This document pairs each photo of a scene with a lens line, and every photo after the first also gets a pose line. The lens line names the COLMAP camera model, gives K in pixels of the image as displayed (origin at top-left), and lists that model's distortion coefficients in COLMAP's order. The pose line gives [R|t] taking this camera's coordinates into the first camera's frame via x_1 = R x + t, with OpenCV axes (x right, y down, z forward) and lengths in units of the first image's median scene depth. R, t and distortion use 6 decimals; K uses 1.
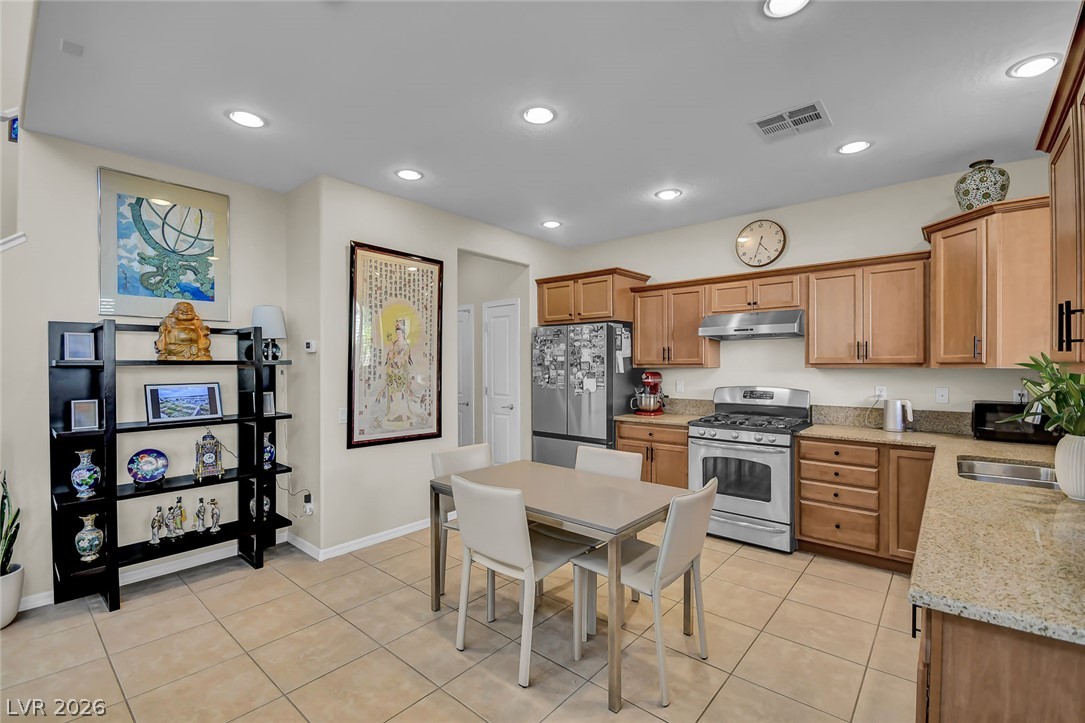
lens RADIAL K [[477.3, 0, 539.2], [0, 477.3, 369.3], [0, 0, 1]] dist [0.003800, -0.007426]
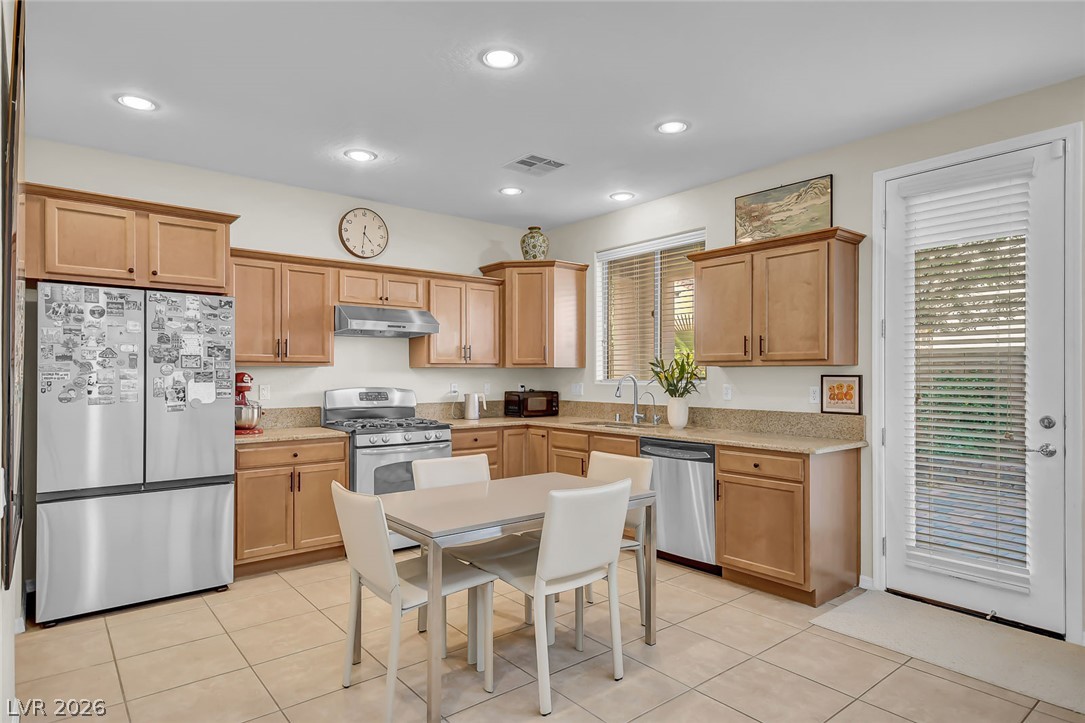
lens RADIAL K [[607.0, 0, 540.9], [0, 607.0, 374.1], [0, 0, 1]] dist [0.001699, 0.000441]
pose [[0.162648, 0.001617, 0.986683, -0.661118], [0.011349, 0.999929, -0.003510, 0.017939], [-0.986619, 0.011769, 0.162618, 0.481881]]
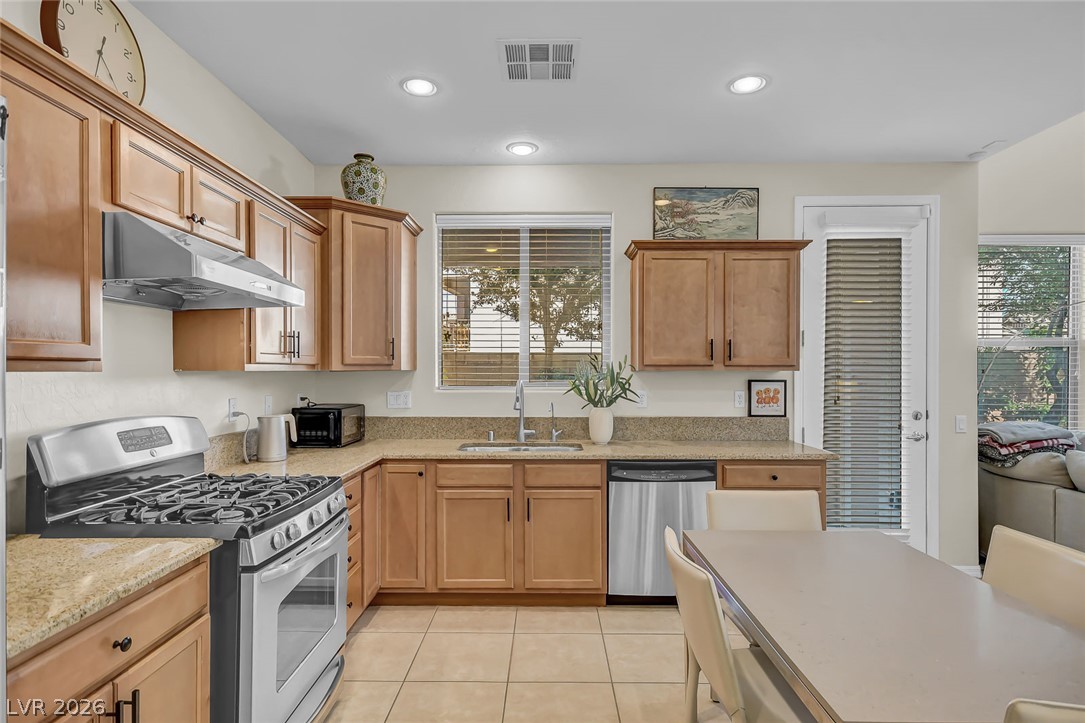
lens RADIAL K [[572.5, 0, 541.0], [0, 572.5, 368.9], [0, 0, 1]] dist [0.013240, 0.000841]
pose [[-0.654994, 0.004917, 0.755618, -0.131251], [0.009621, 0.999952, 0.001833, -0.002041], [-0.755573, 0.008471, -0.655010, 1.064492]]
